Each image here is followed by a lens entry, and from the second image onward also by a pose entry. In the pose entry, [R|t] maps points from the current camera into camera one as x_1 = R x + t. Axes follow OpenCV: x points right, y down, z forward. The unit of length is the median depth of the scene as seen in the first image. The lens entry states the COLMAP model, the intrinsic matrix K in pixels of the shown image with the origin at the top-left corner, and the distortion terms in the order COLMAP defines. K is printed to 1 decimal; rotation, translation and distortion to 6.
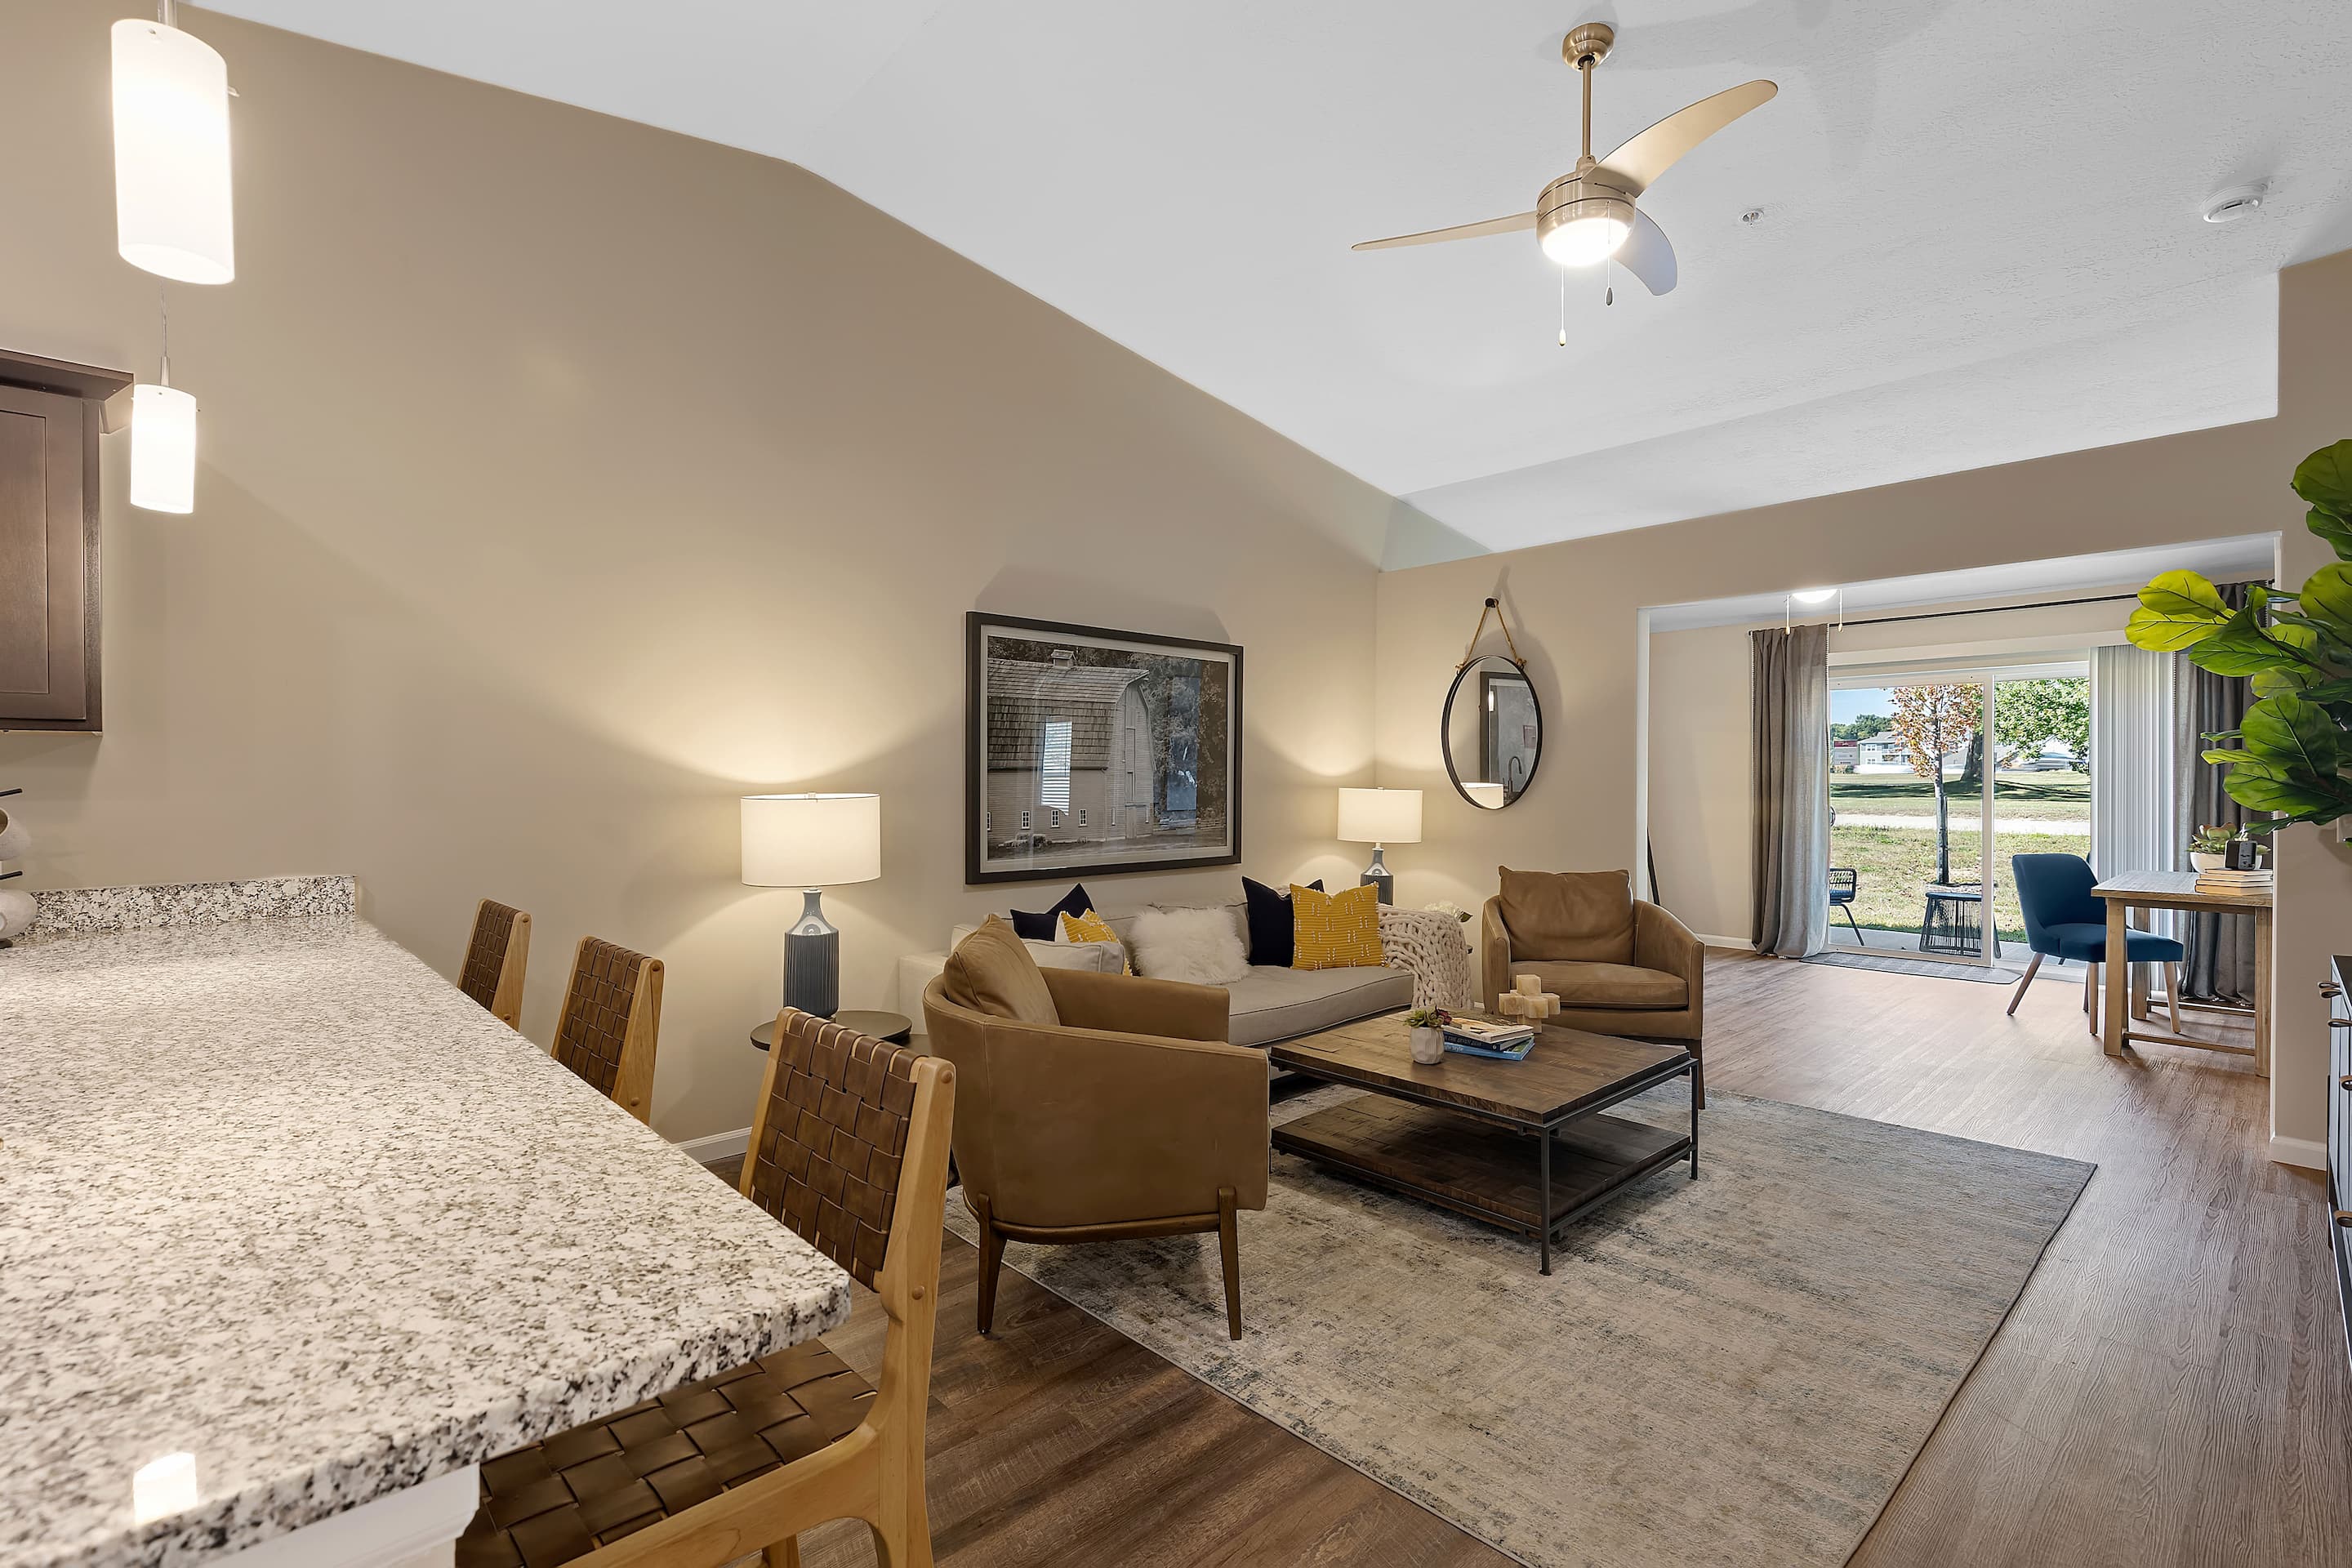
lens RADIAL K [[1072.2, 0, 1169.8], [0, 1072.2, 784.7], [0, 0, 1]] dist [-0.000209, 0.000192]
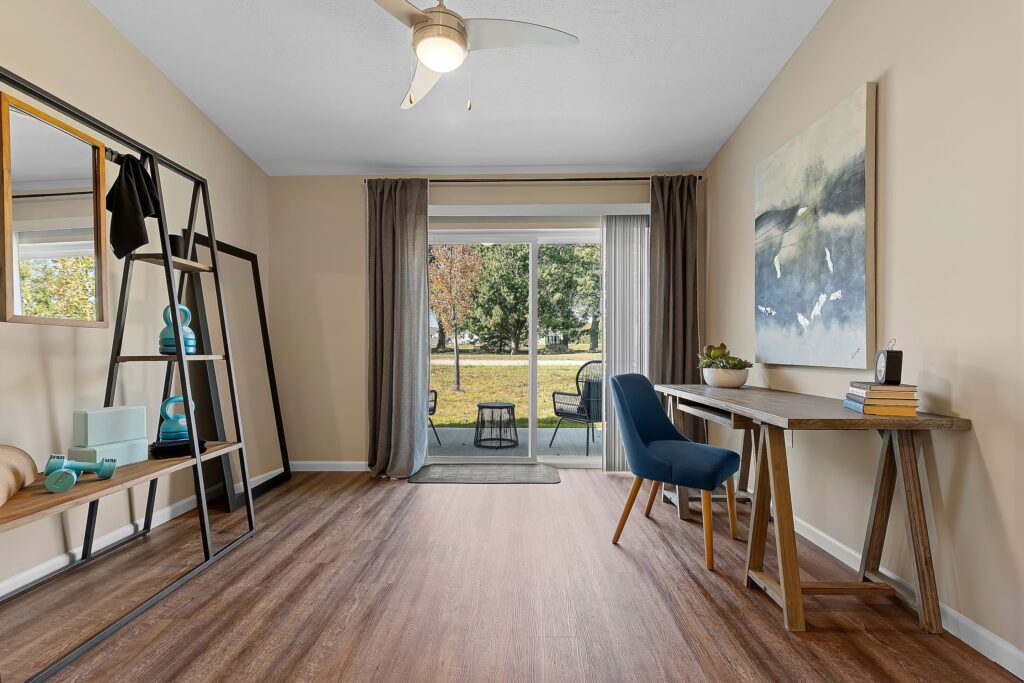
lens RADIAL K [[466.8, 0, 511.2], [0, 466.8, 347.5], [0, 0, 1]] dist [-0.000209, 0.000192]
pose [[0.709669, 0.001548, 0.704533, 0.198851], [0.006170, 0.999946, -0.008411, 0.020050], [-0.704508, 0.010316, 0.709621, 0.357074]]
